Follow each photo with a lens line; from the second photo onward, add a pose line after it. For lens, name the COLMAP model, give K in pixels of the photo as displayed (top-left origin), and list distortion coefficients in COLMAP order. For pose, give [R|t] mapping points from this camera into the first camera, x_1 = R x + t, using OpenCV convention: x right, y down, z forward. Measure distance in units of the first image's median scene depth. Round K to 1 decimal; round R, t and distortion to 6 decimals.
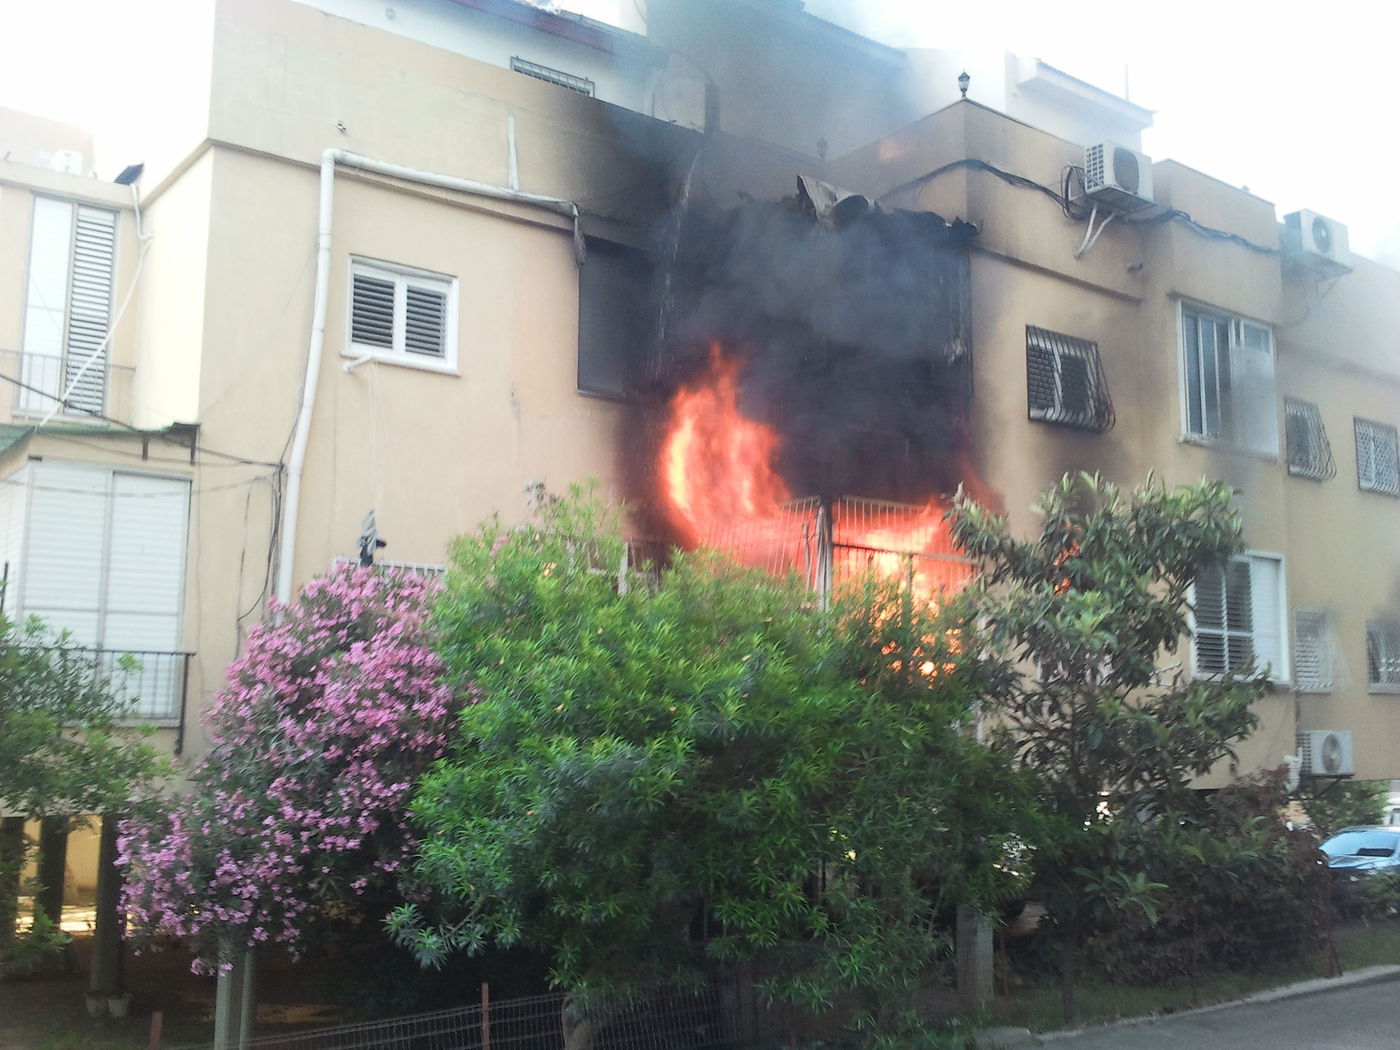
lens RADIAL K [[1394.6, 0, 697.0], [0, 1394.6, 526.3], [0, 0, 1]] dist [-0.019202, 0.000000]
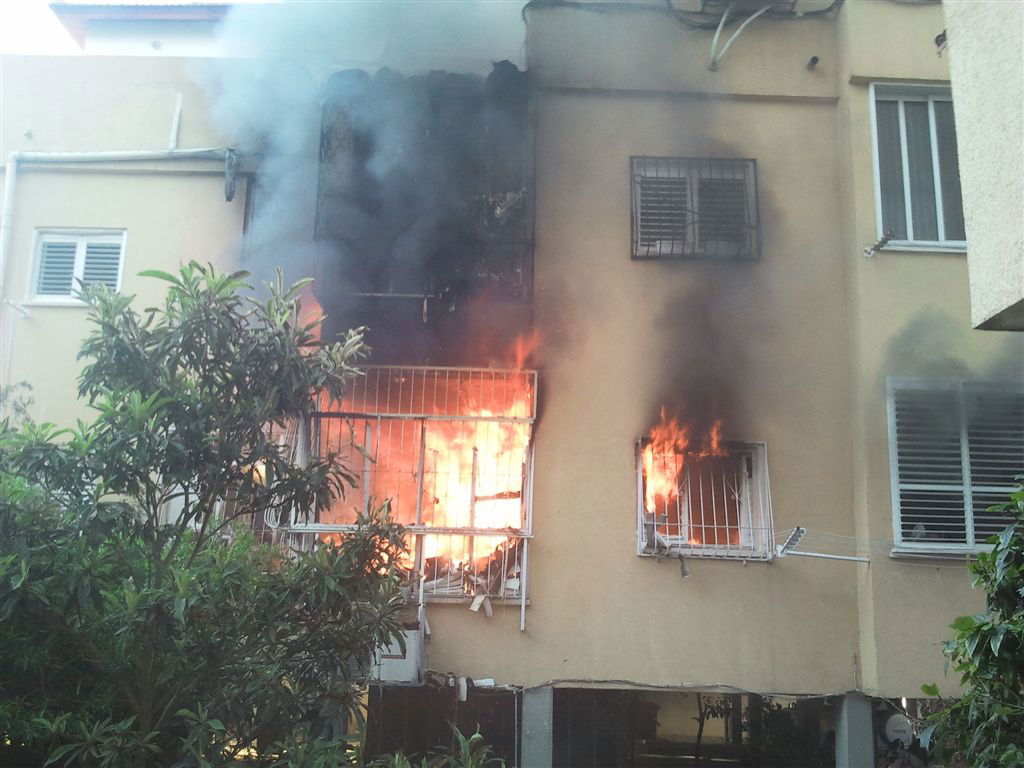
lens RADIAL K [[1020.1, 0, 509.4], [0, 1020.1, 381.5], [0, 0, 1]] dist [-0.019202, 0.000000]
pose [[0.804123, -0.115848, -0.583066, 0.619548], [0.067220, 0.992257, -0.104444, 0.072538], [0.590650, 0.044792, 0.805683, 0.490812]]
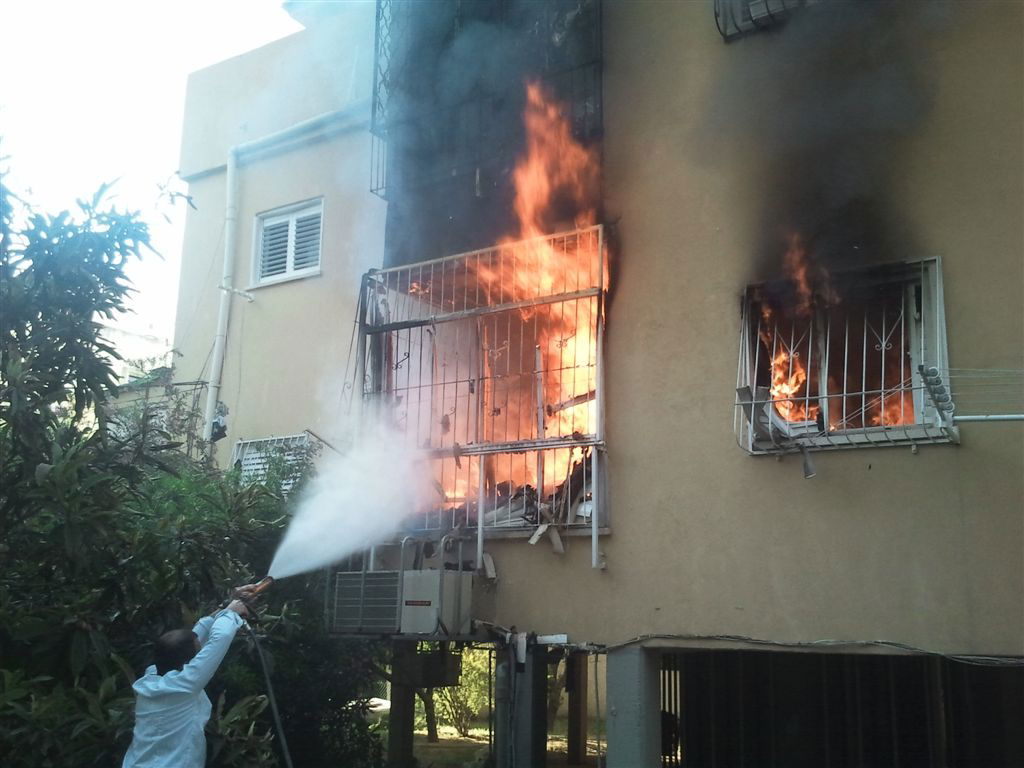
lens RADIAL K [[1028.4, 0, 507.3], [0, 1028.4, 386.0], [0, 0, 1]] dist [0.031422, 0.000000]
pose [[0.356639, -0.208786, -0.910613, 0.673667], [0.127778, 0.976449, -0.173837, 0.159855], [0.925463, -0.054359, 0.374918, 0.819164]]
